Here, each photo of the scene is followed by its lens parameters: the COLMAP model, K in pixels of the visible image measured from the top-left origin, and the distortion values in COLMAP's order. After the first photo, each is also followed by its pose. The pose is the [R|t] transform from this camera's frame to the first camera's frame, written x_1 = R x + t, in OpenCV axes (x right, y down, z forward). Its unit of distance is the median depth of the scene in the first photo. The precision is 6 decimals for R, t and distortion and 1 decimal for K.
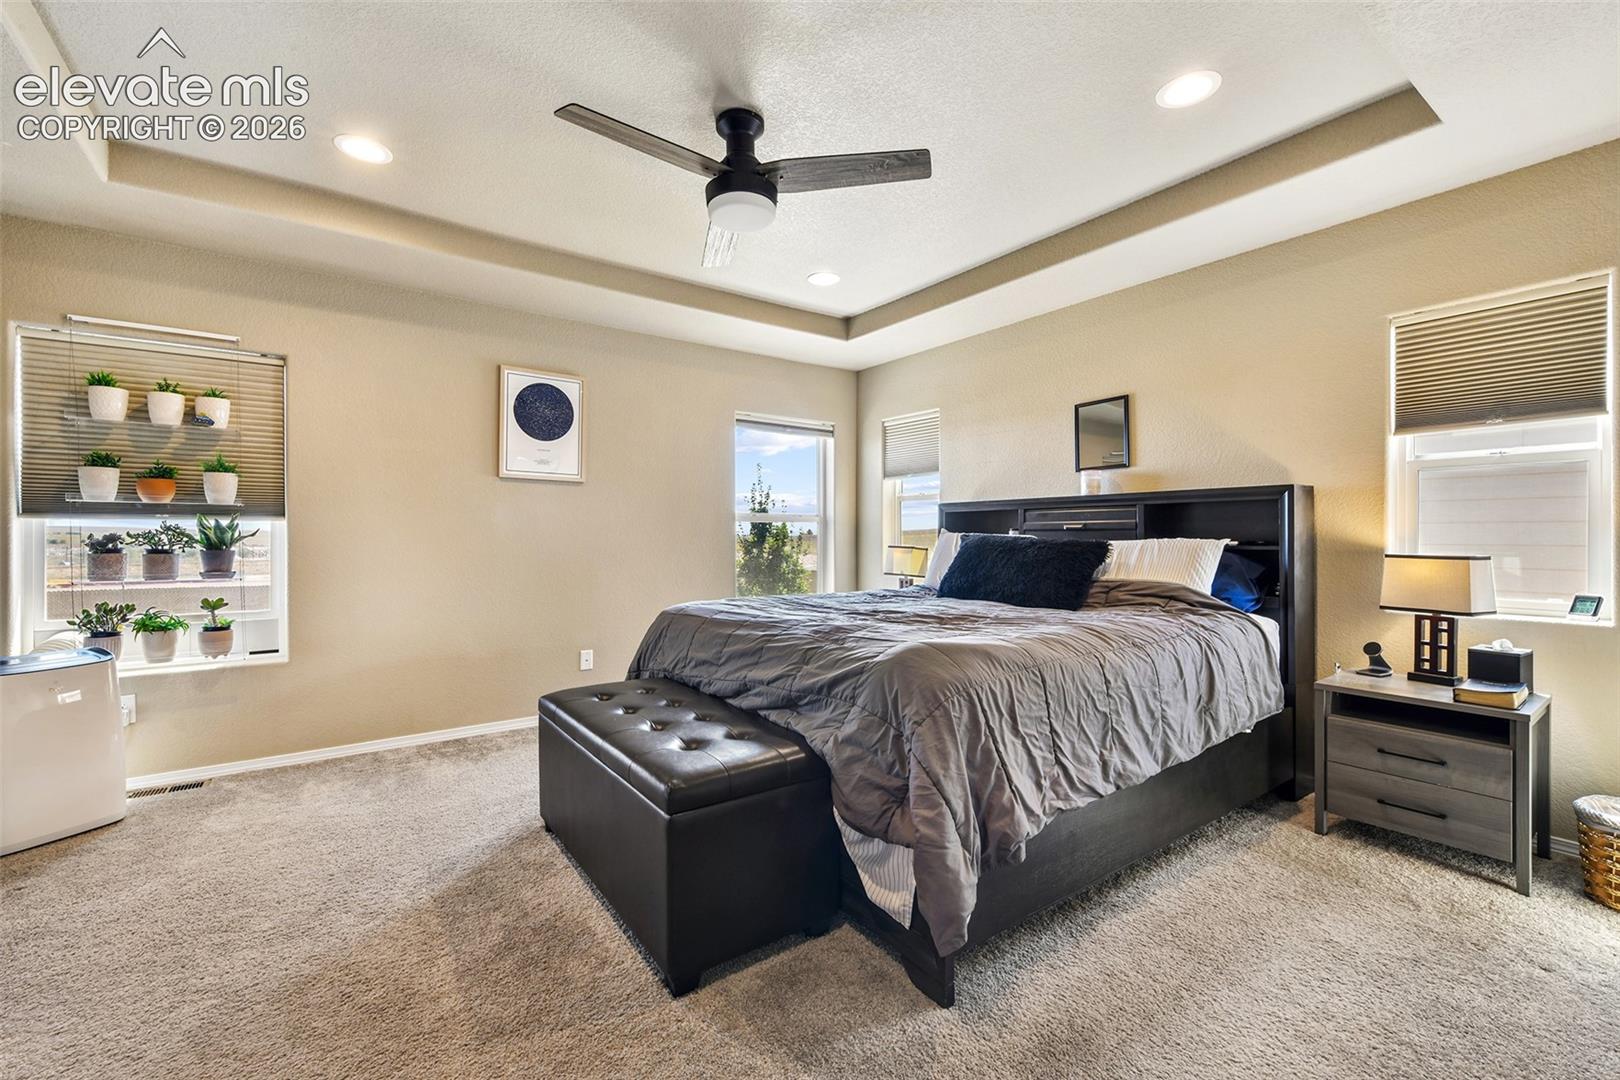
lens RADIAL K [[671.8, 0, 799.3], [0, 671.8, 526.9], [0, 0, 1]] dist [0.008545, -0.001563]
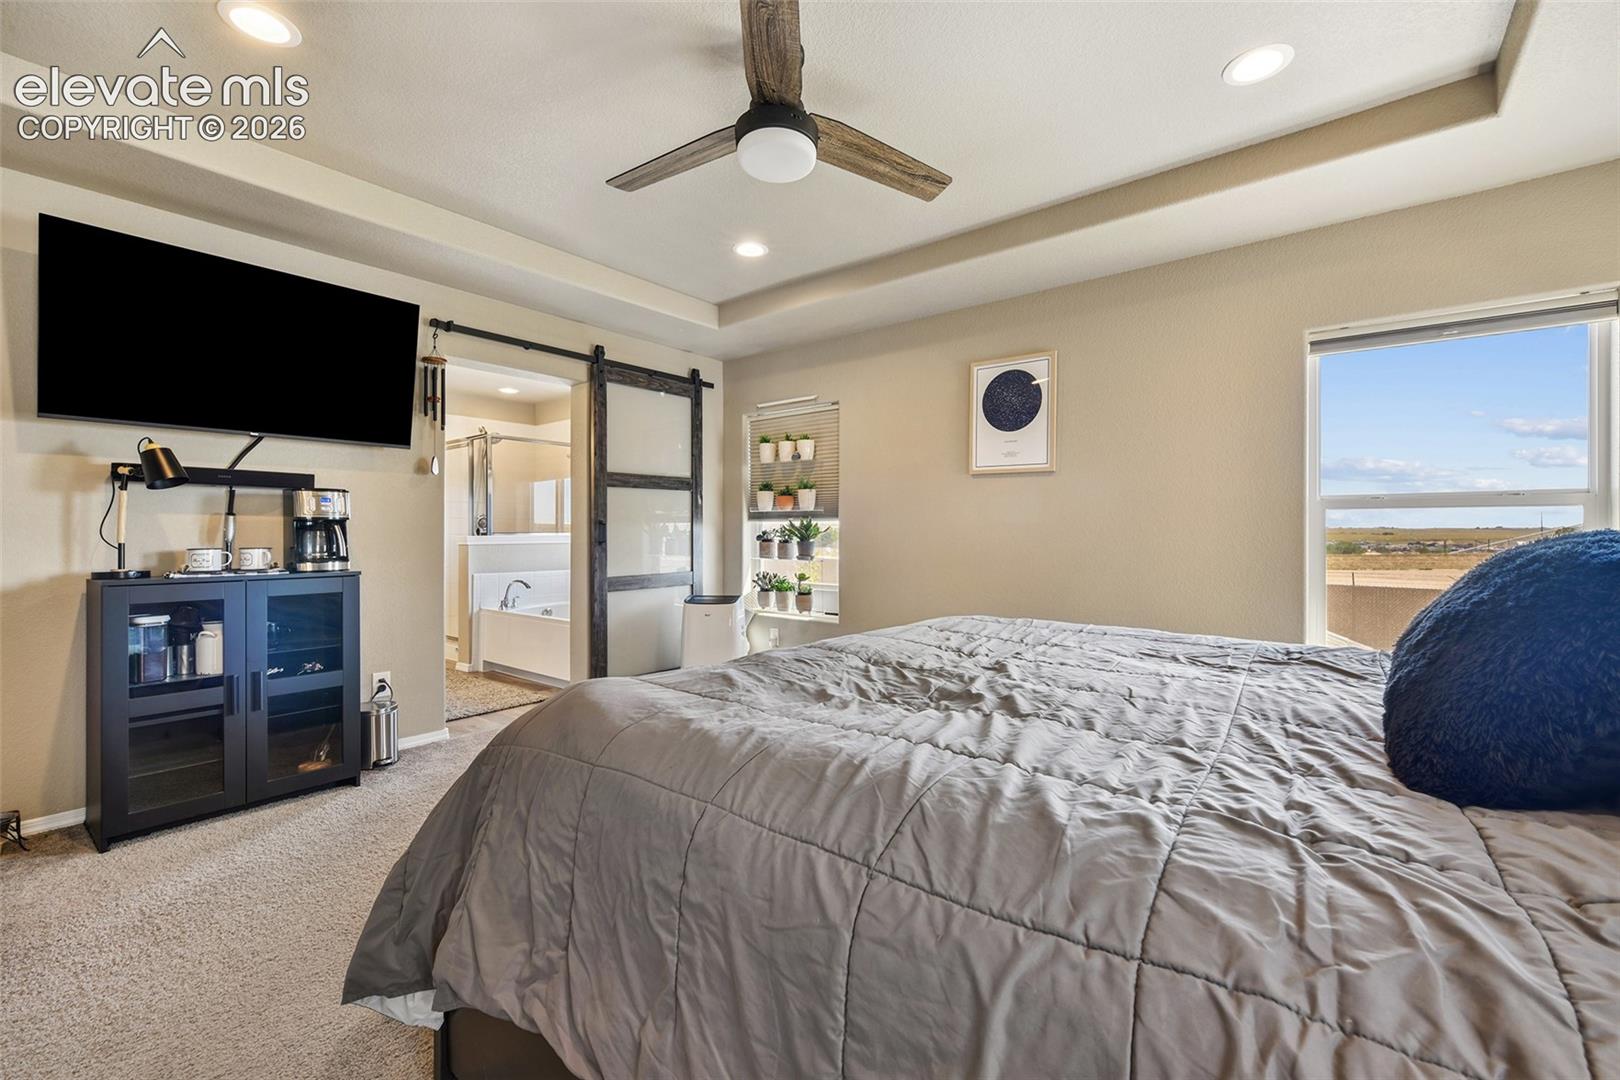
lens RADIAL K [[671.8, 0, 818.1], [0, 671.8, 529.0], [0, 0, 1]] dist [0.008545, -0.001563]
pose [[0.280176, -0.003727, -0.959941, 0.573170], [0.011388, 0.999935, -0.000559, 0.008234], [0.959881, -0.010775, 0.280201, 0.609258]]
